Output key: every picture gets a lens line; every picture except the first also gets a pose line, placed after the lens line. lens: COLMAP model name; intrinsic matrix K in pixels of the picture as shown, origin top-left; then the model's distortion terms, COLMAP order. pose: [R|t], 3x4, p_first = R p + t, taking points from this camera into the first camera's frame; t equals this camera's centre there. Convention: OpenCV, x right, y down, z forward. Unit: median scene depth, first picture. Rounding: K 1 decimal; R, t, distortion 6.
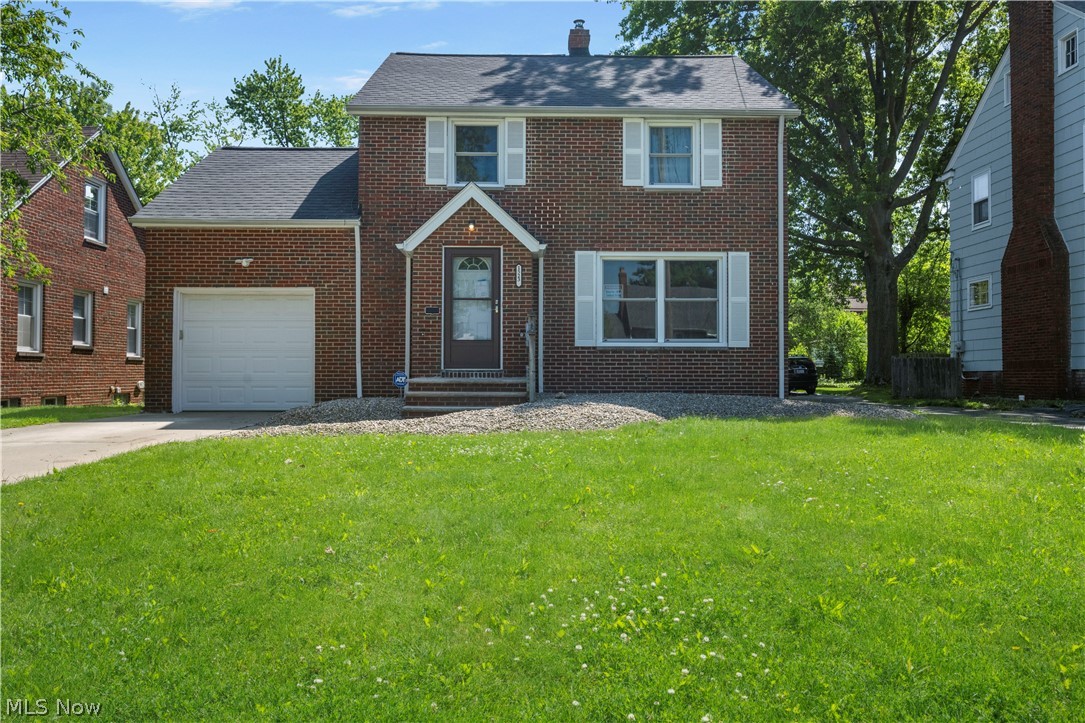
lens RADIAL K [[723.4, 0, 542.5], [0, 723.4, 361.6], [0, 0, 1]] dist [-0.000451, 0.000200]
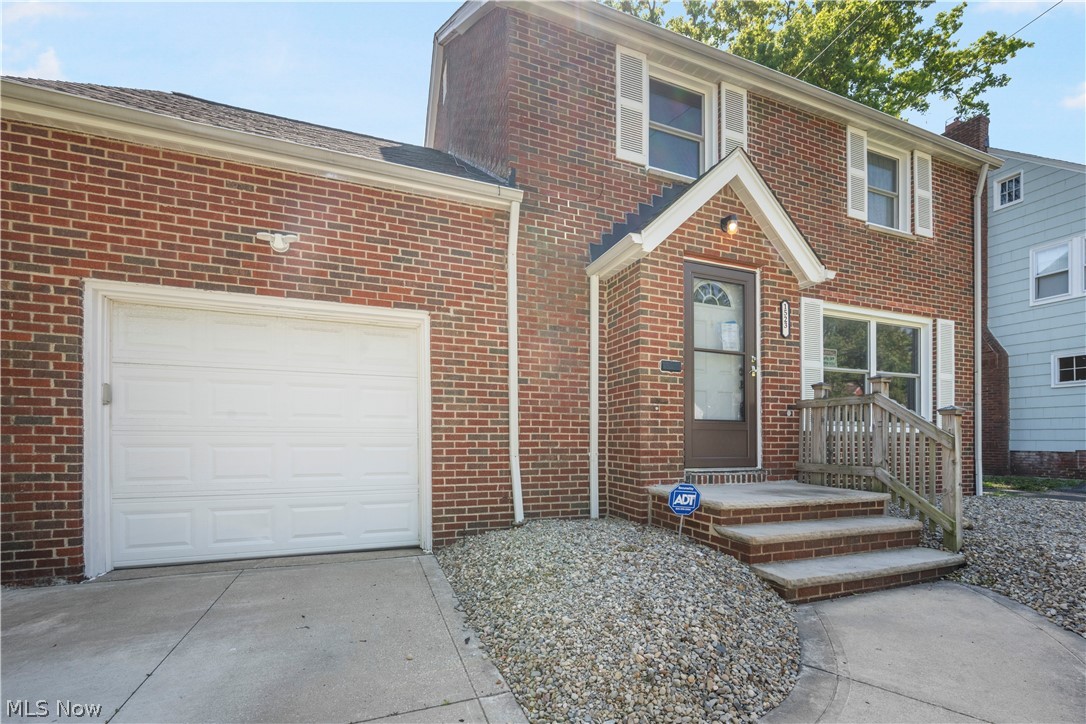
lens RADIAL K [[455.5, 0, 541.5], [0, 455.5, 442.9], [0, 0, 1]] dist [-0.001297, -0.000276]
pose [[0.943063, 0.001378, 0.332610, -0.348411], [-0.012643, 0.999417, 0.031707, -0.020019], [-0.332372, -0.034106, 0.942531, 0.662920]]
